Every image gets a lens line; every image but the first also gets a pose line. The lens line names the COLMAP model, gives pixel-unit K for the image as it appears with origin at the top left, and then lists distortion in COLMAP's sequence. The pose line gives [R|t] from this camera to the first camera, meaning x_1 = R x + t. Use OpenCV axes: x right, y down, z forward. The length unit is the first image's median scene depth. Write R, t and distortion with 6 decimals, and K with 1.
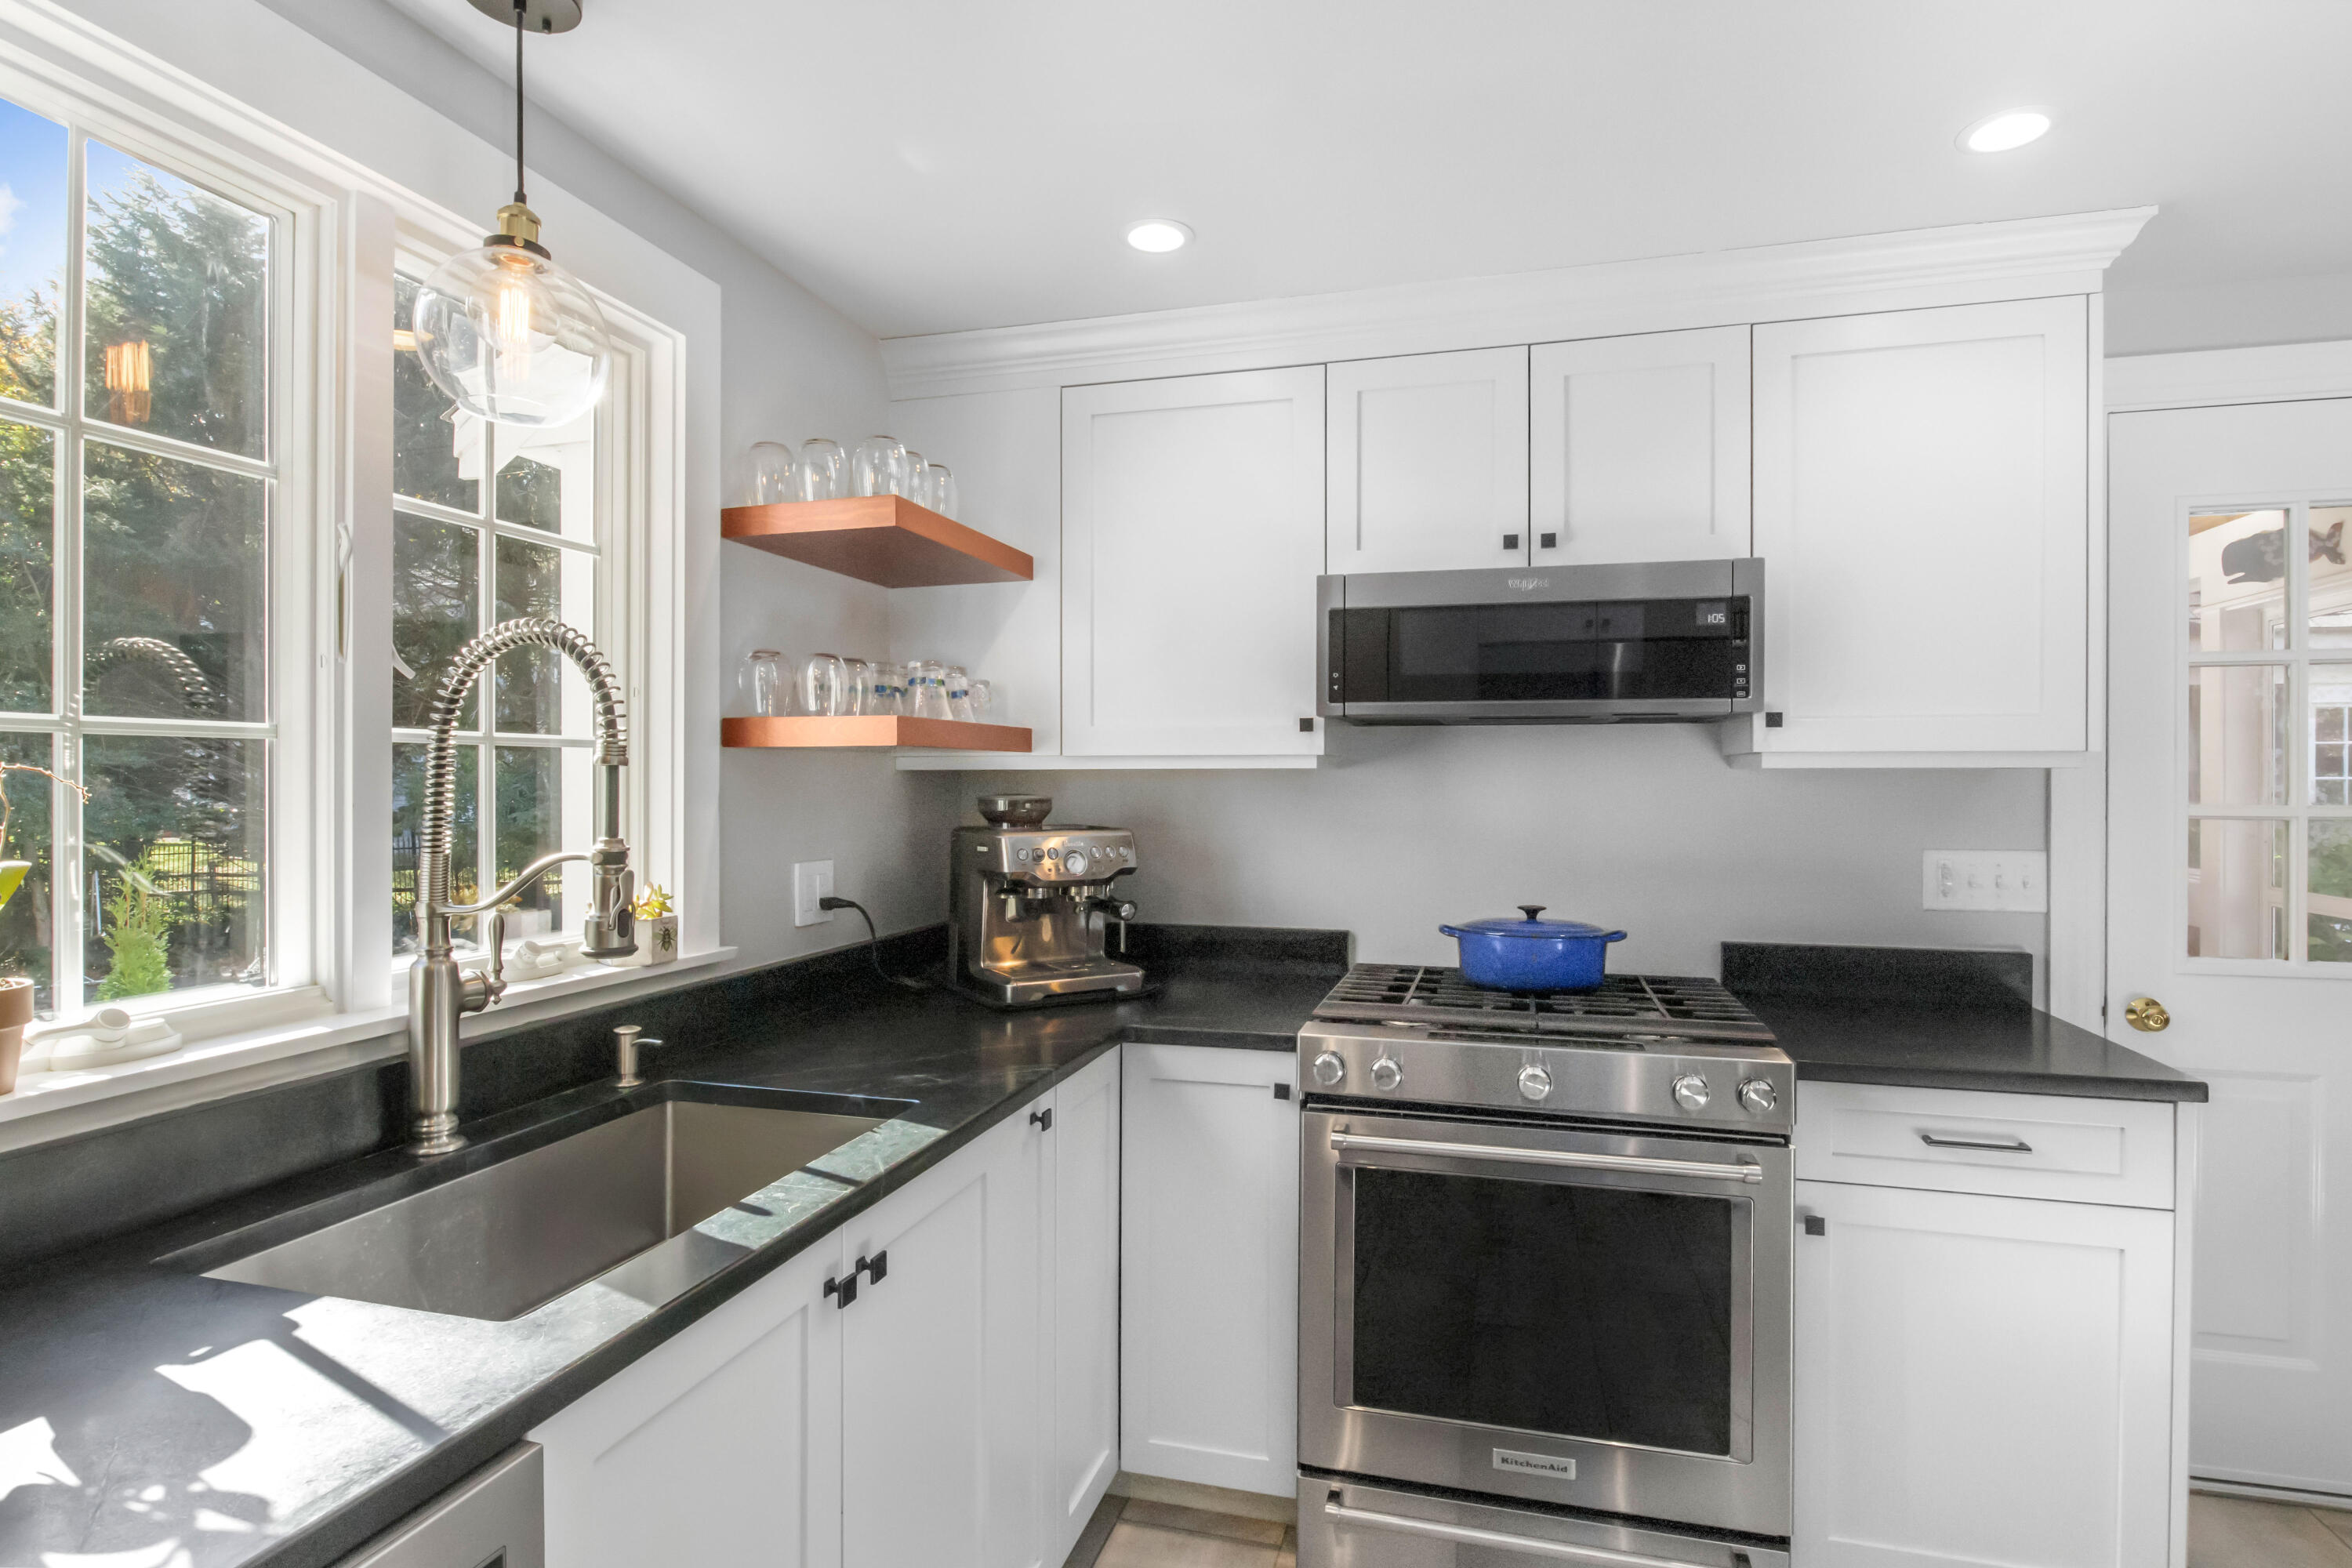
lens RADIAL K [[1167.1, 0, 1181.2], [0, 1167.1, 783.7], [0, 0, 1]] dist [-0.013760, 0.000198]
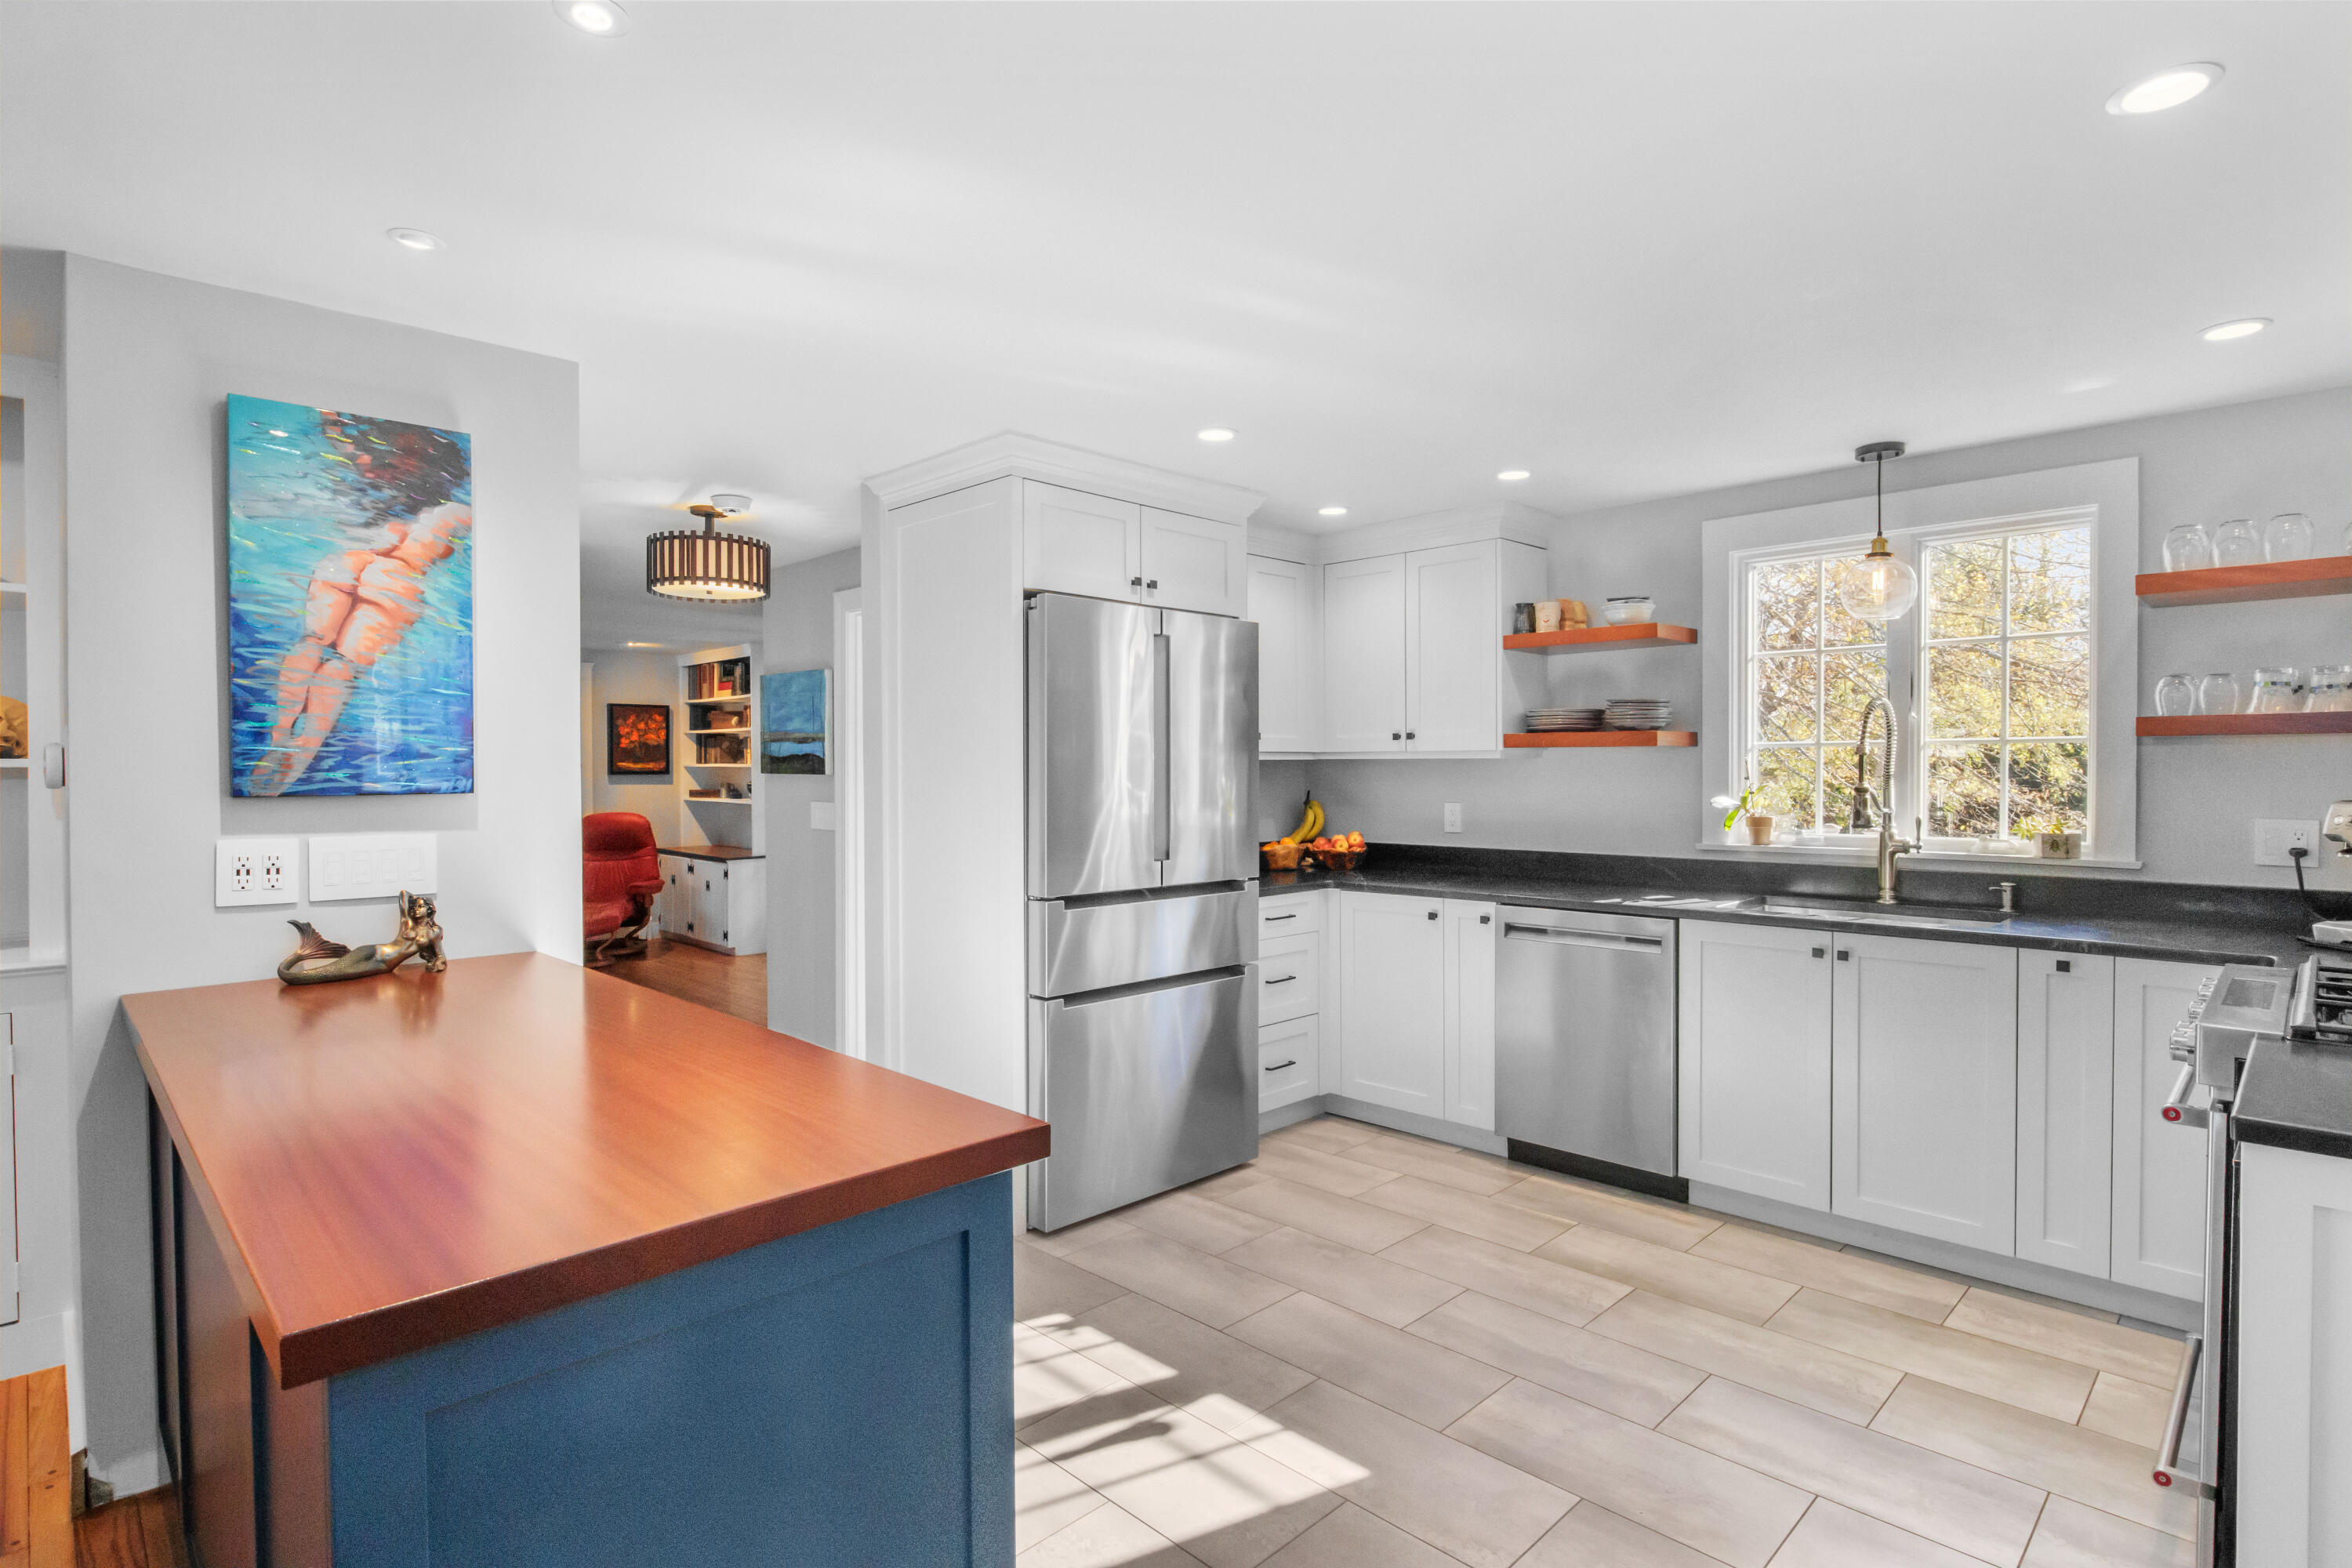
lens RADIAL K [[1167.1, 0, 1181.2], [0, 1167.1, 783.7], [0, 0, 1]] dist [-0.013760, 0.000198]
pose [[-0.488016, 0.011942, -0.872753, 1.839896], [0.000760, 0.999912, 0.013257, 0.008455], [0.872834, 0.005806, -0.487982, 0.675107]]
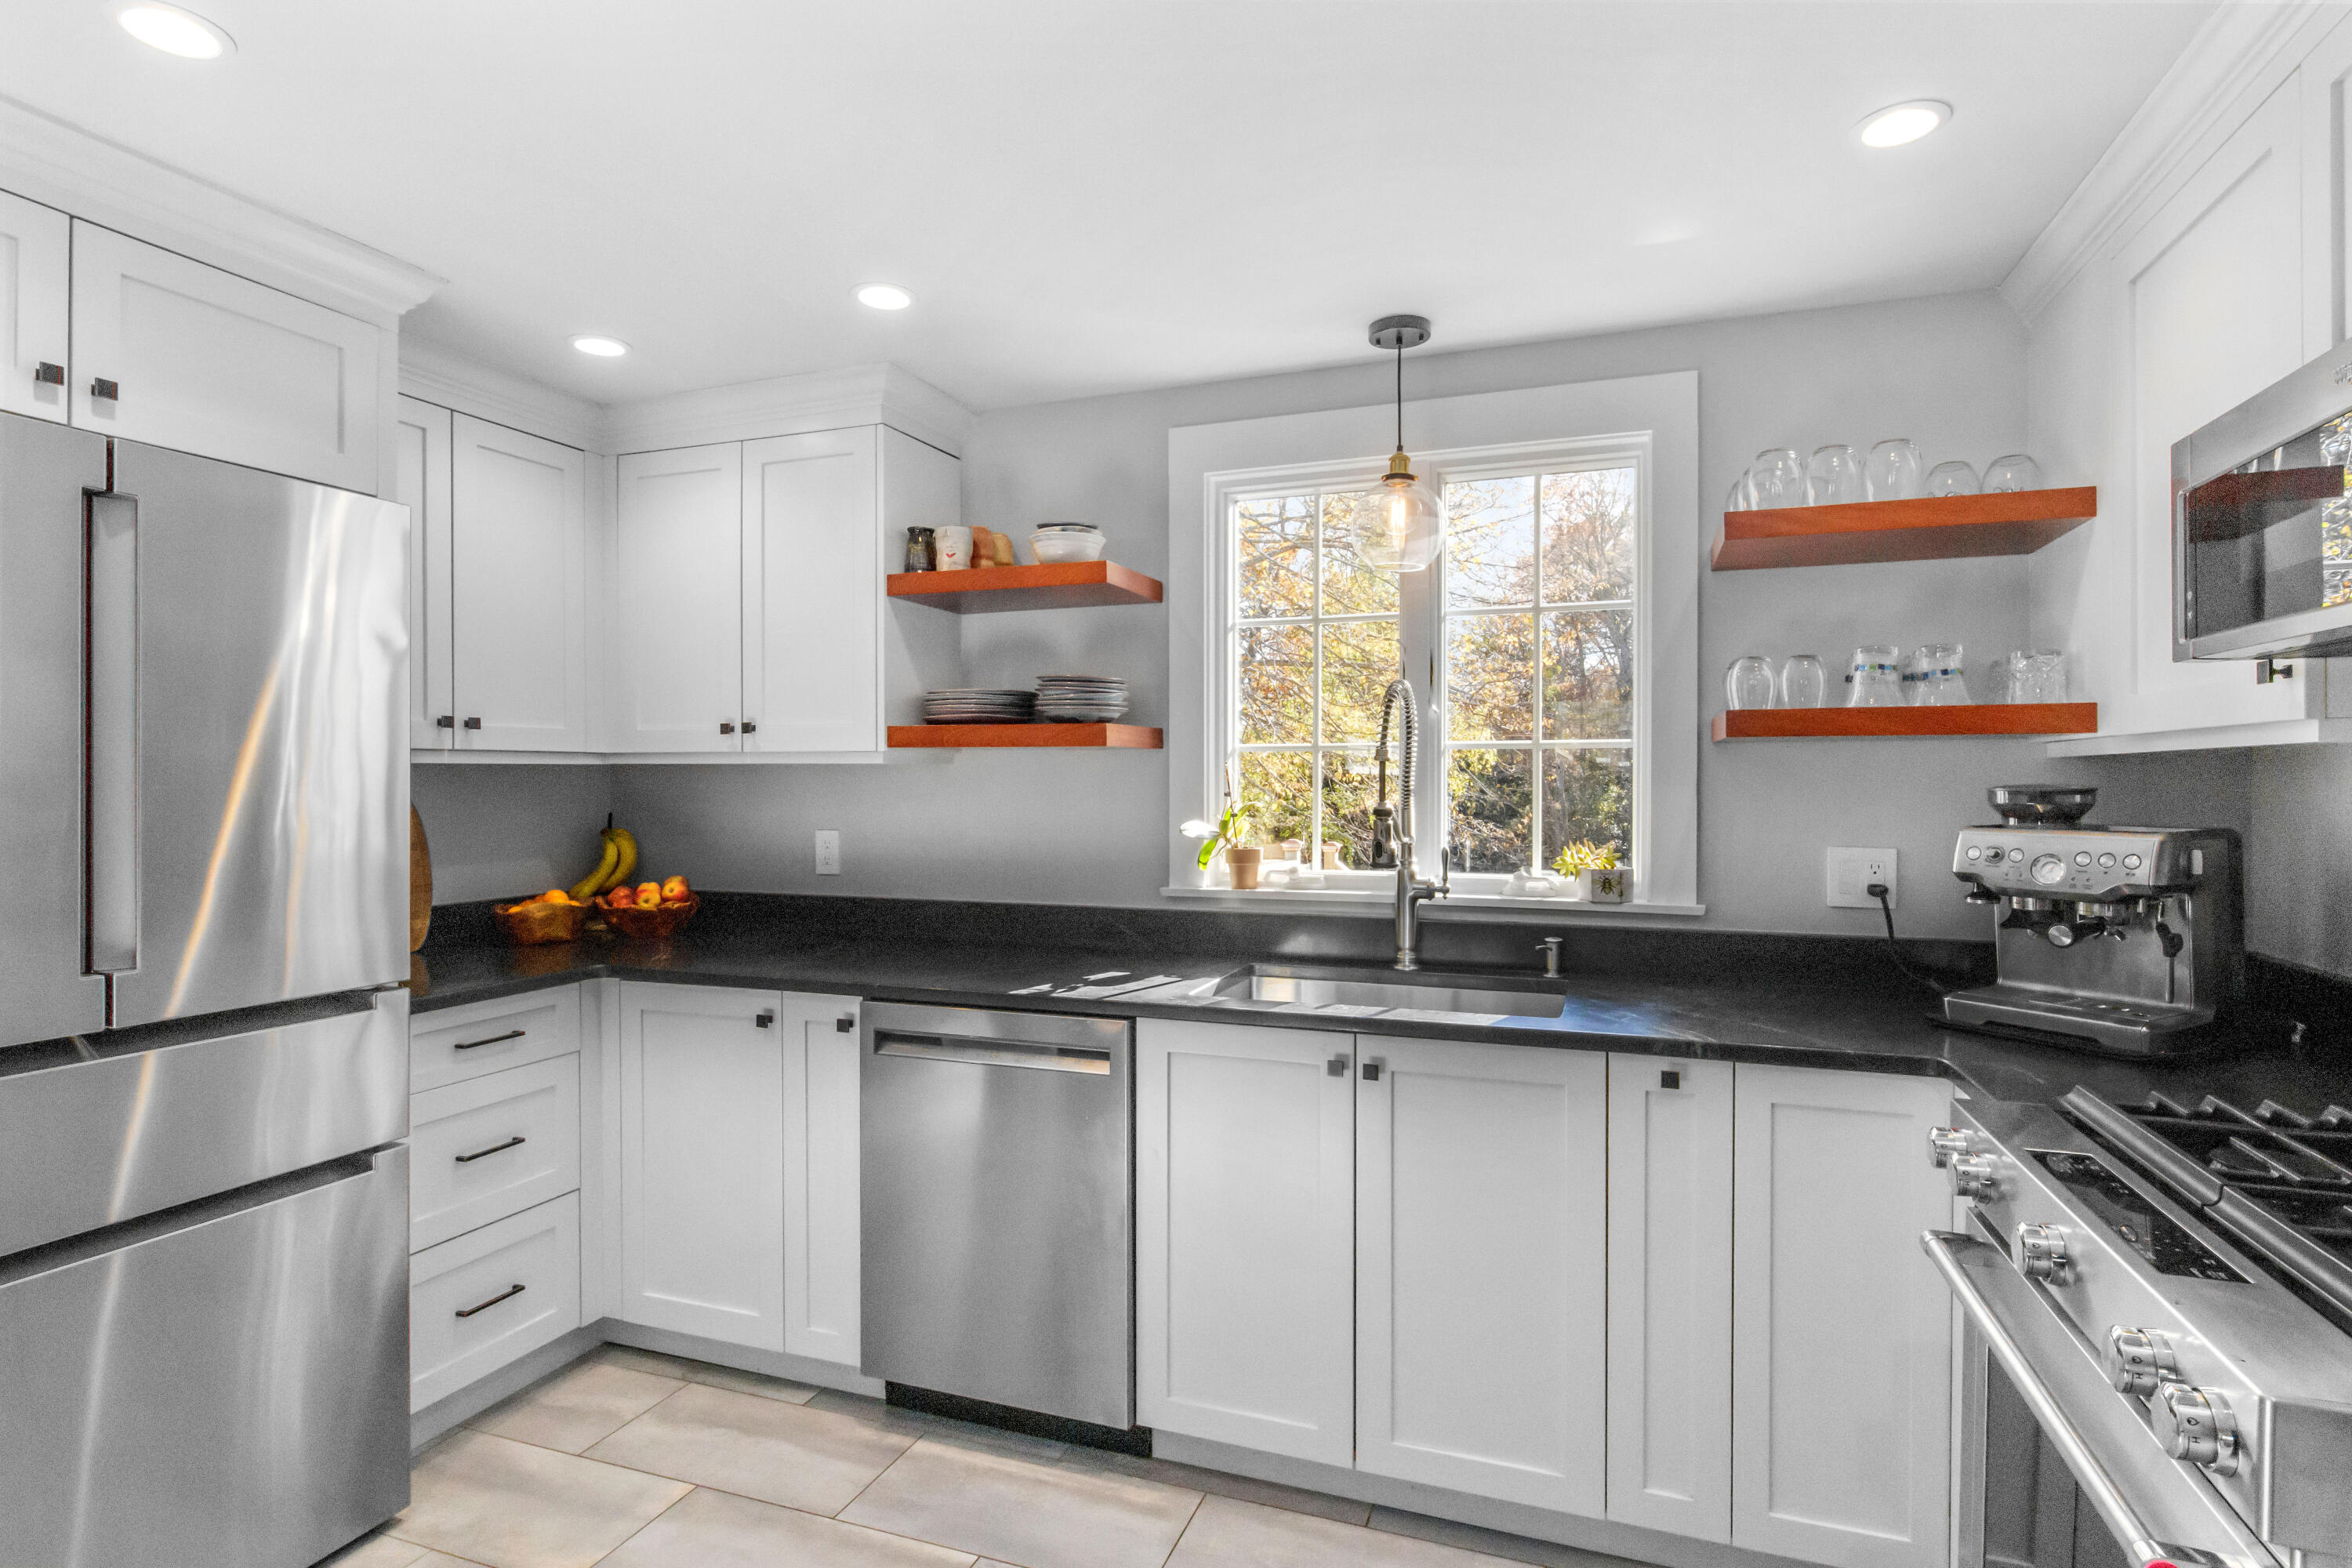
lens RADIAL K [[1167.1, 0, 1181.2], [0, 1167.1, 783.7], [0, 0, 1]] dist [-0.013760, 0.000198]
pose [[-0.080723, 0.002566, -0.996733, 0.963052], [-0.002545, 0.999993, 0.002781, 0.009929], [0.996733, 0.002761, -0.080716, 0.600389]]
